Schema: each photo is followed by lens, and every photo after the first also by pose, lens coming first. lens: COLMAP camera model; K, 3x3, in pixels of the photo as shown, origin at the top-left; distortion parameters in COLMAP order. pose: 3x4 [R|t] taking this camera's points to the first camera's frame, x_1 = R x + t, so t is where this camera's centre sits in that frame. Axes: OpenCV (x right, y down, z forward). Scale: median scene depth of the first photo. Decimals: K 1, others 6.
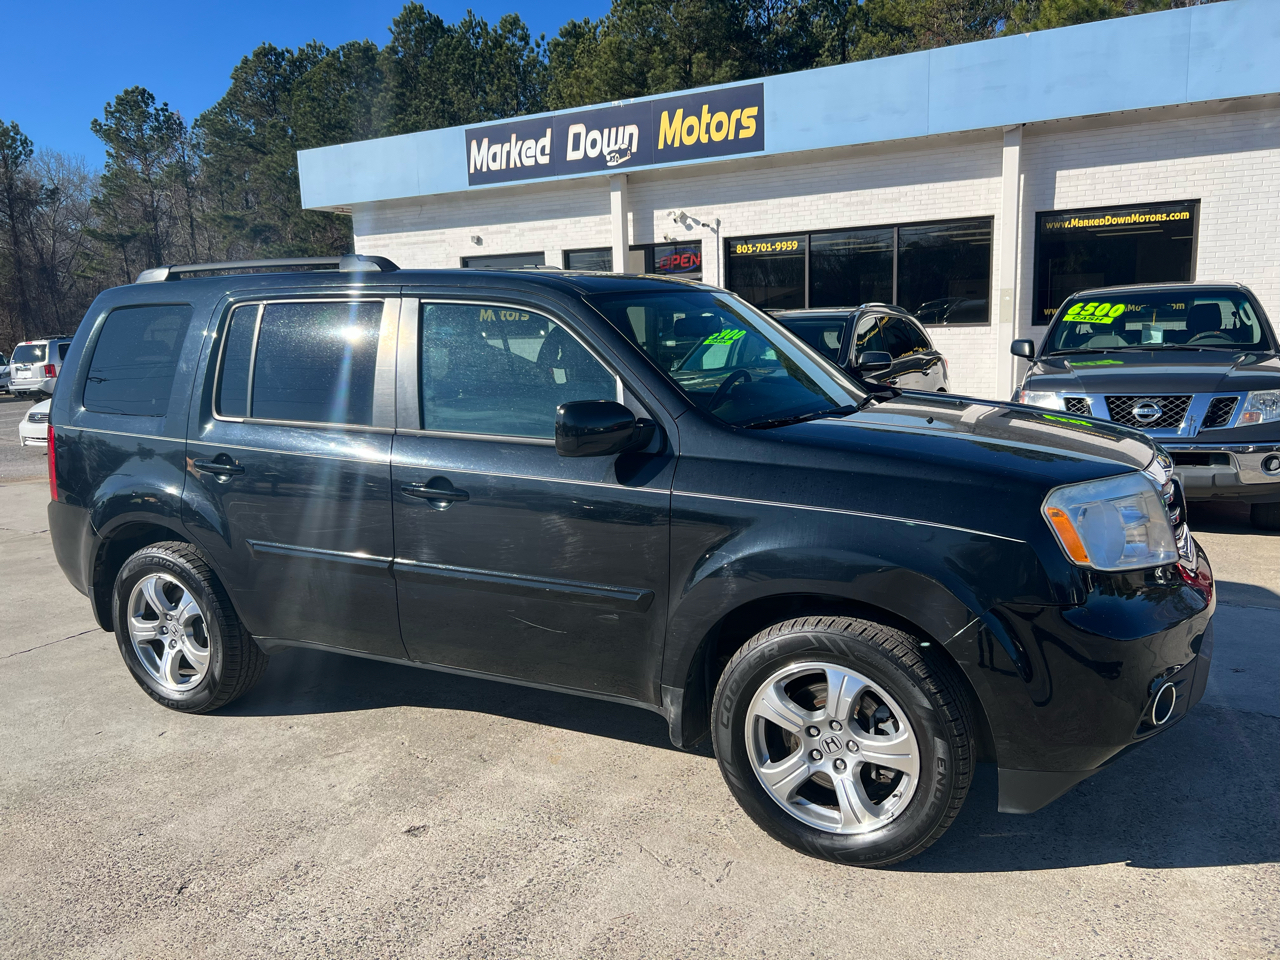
lens RADIAL K [[991.9, 0, 647.2], [0, 991.9, 480.6], [0, 0, 1]] dist [0.046754, -0.054664]
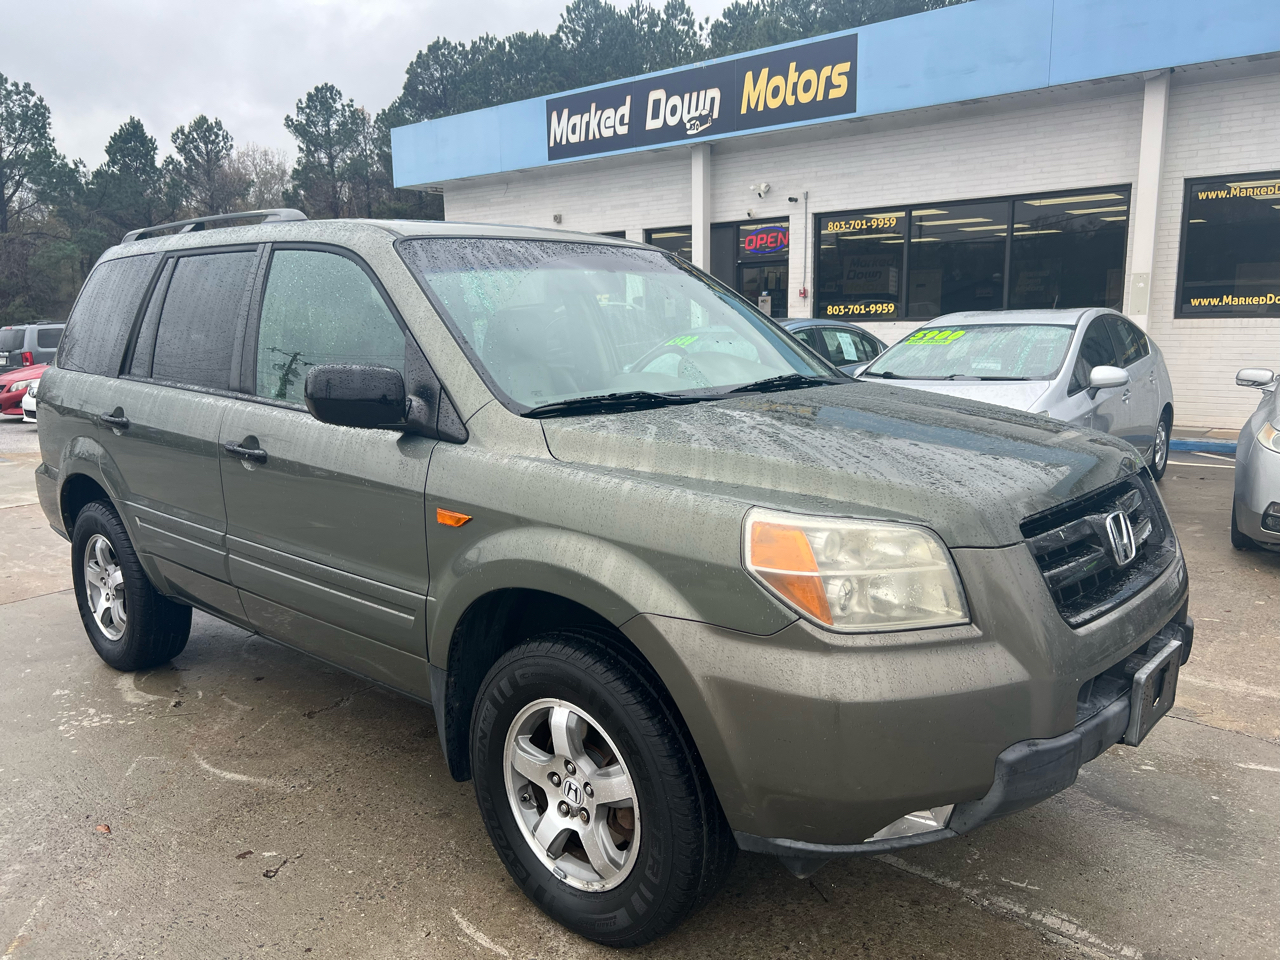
lens RADIAL K [[992.7, 0, 640.0], [0, 992.7, 480.0], [0, 0, 1]] dist [0.028745, -0.031774]
pose [[0.982297, 0.048115, -0.181045, 0.096971], [-0.047114, 0.998841, 0.009826, -0.010020], [0.181308, -0.001122, 0.983426, 0.103663]]
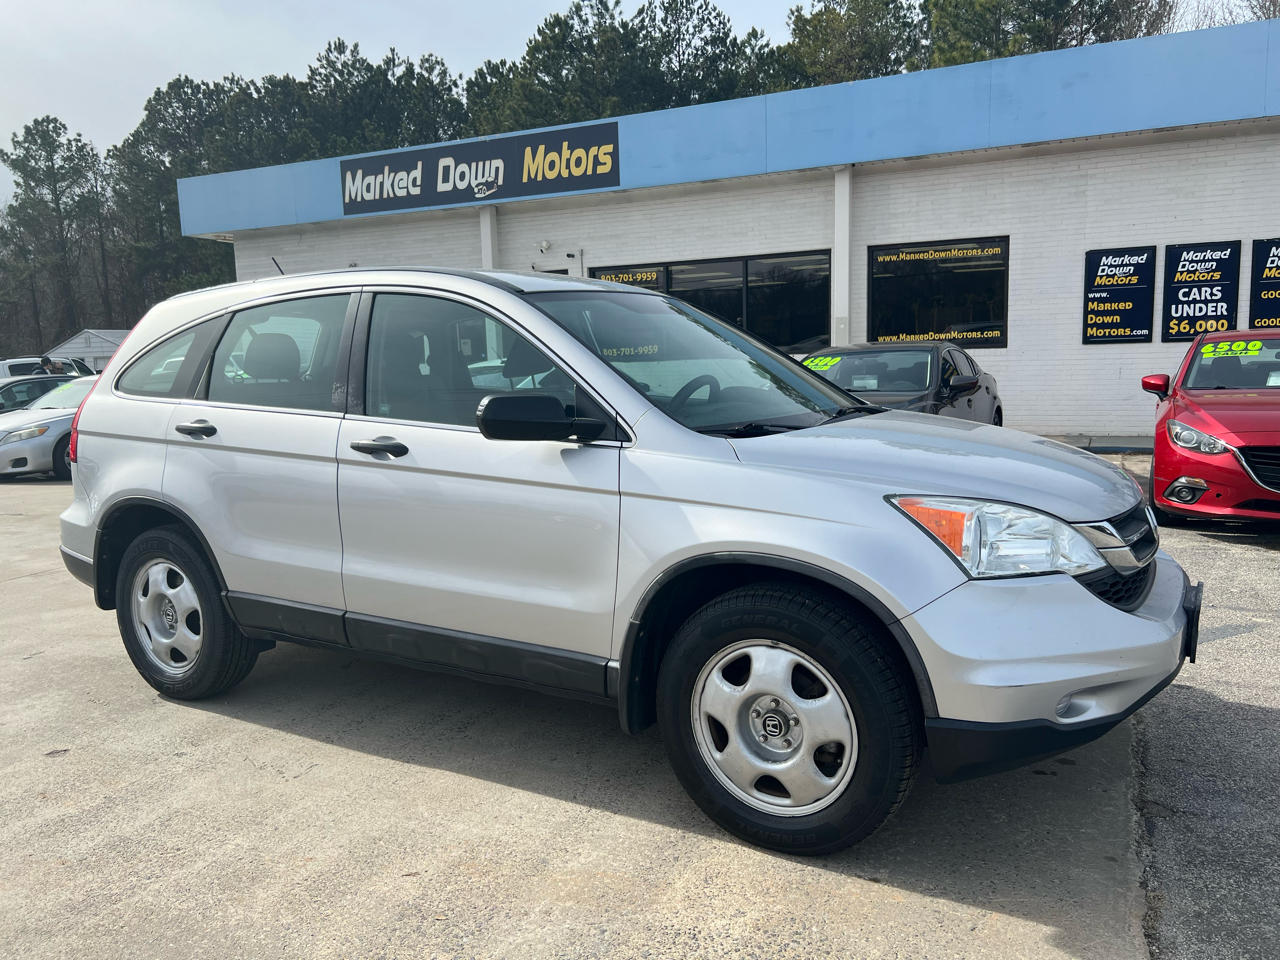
lens RADIAL K [[995.4, 0, 652.2], [0, 995.4, 482.5], [0, 0, 1]] dist [0.045206, -0.048497]
pose [[0.998009, -0.002447, 0.063018, 0.077635], [0.004709, 0.999349, -0.035770, 0.018548], [-0.062890, 0.035995, 0.997371, -0.039433]]
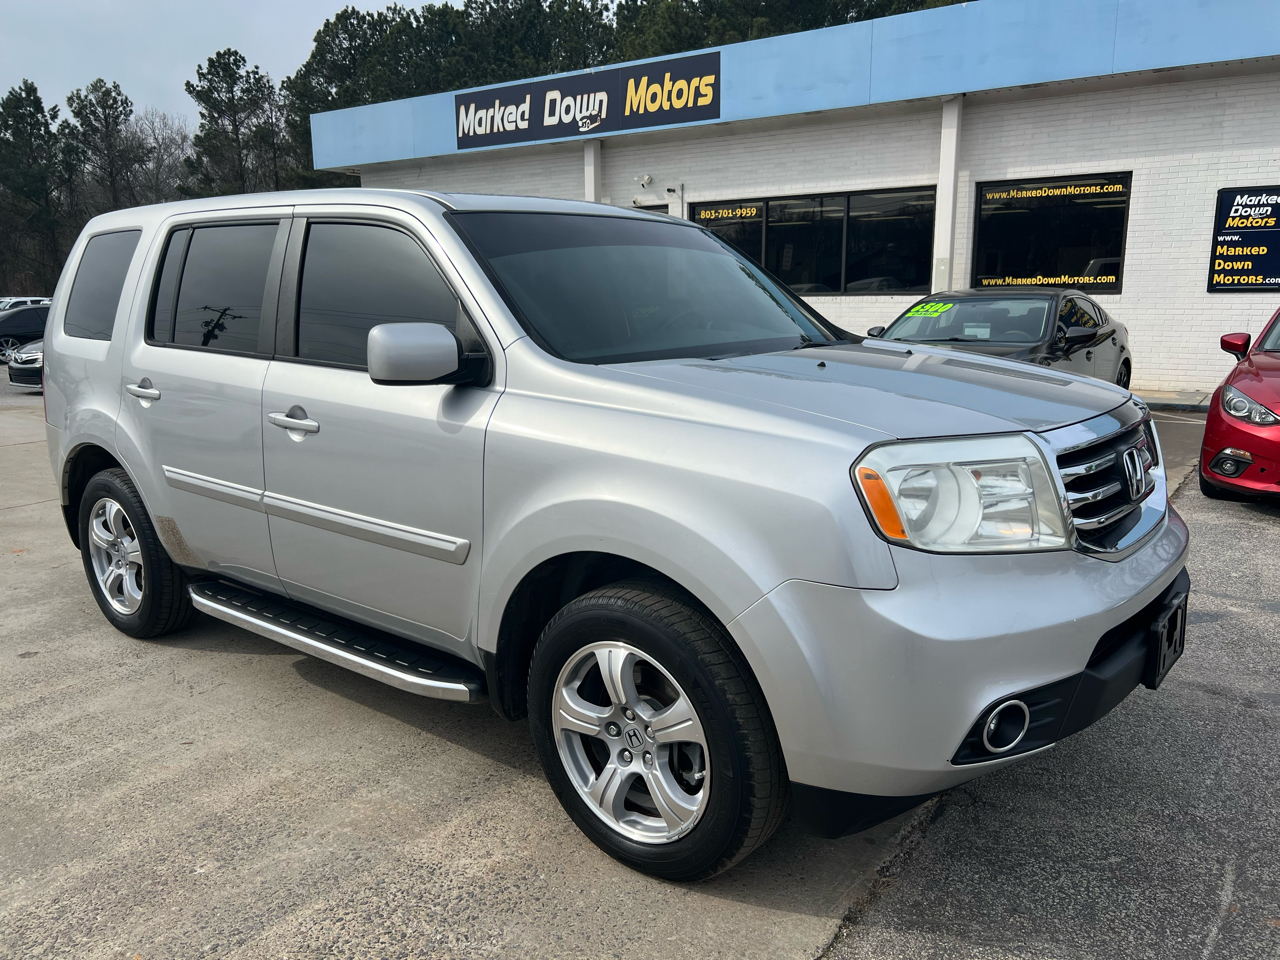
lens RADIAL K [[1000.9, 0, 643.2], [0, 1000.9, 483.2], [0, 0, 1]] dist [0.031643, -0.031690]
pose [[0.994476, 0.042744, -0.095864, 0.142133], [-0.039568, 0.998611, 0.034792, 0.010790], [0.097218, -0.030807, 0.994786, -0.045437]]
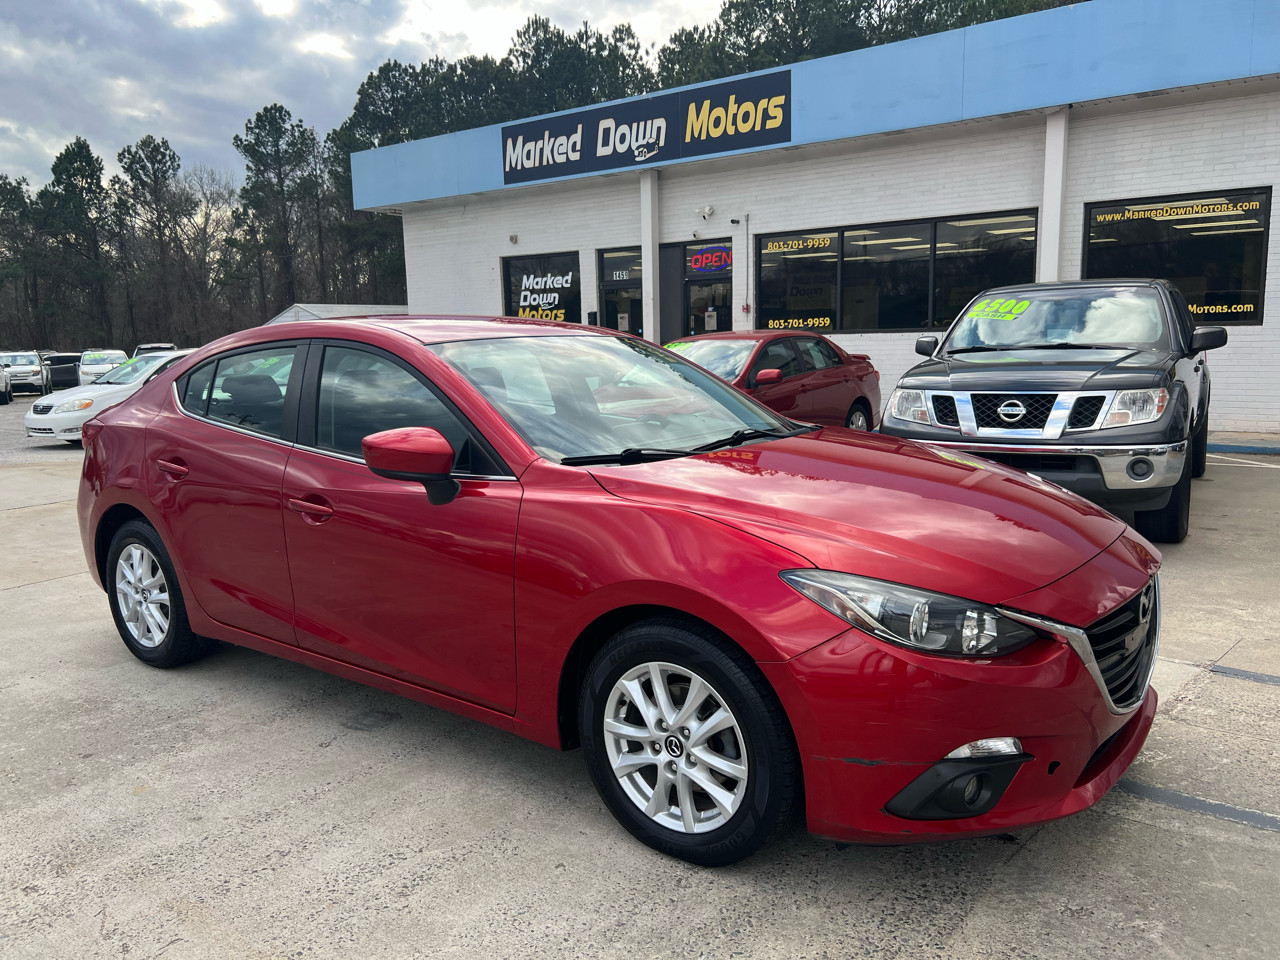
lens RADIAL K [[993.5, 0, 640.0], [0, 993.5, 480.0], [0, 0, 1]] dist [0.034789, -0.034571]
pose [[0.990243, 0.031384, -0.135774, 0.105349], [-0.033007, 0.999408, -0.009717, 0.001975], [0.135388, 0.014103, 0.990692, 0.048459]]
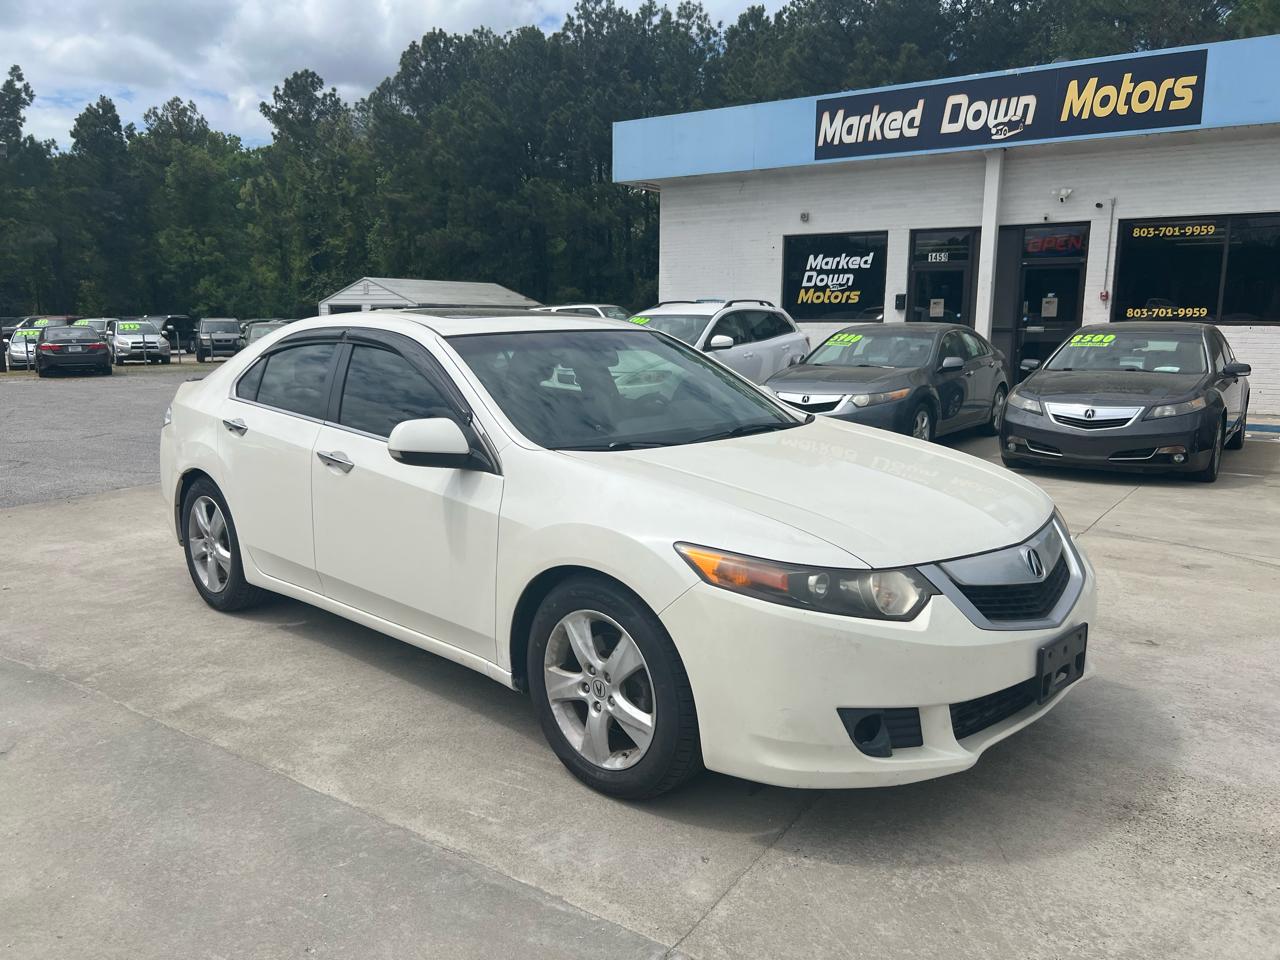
lens RADIAL K [[964.7, 0, 624.6], [0, 964.7, 475.7], [0, 0, 1]] dist [0.028115, -0.028237]
pose [[0.995352, 0.049042, -0.082884, -0.290990], [-0.048238, 0.998768, 0.011677, 0.003375], [0.083355, -0.007624, 0.996491, 0.067486]]
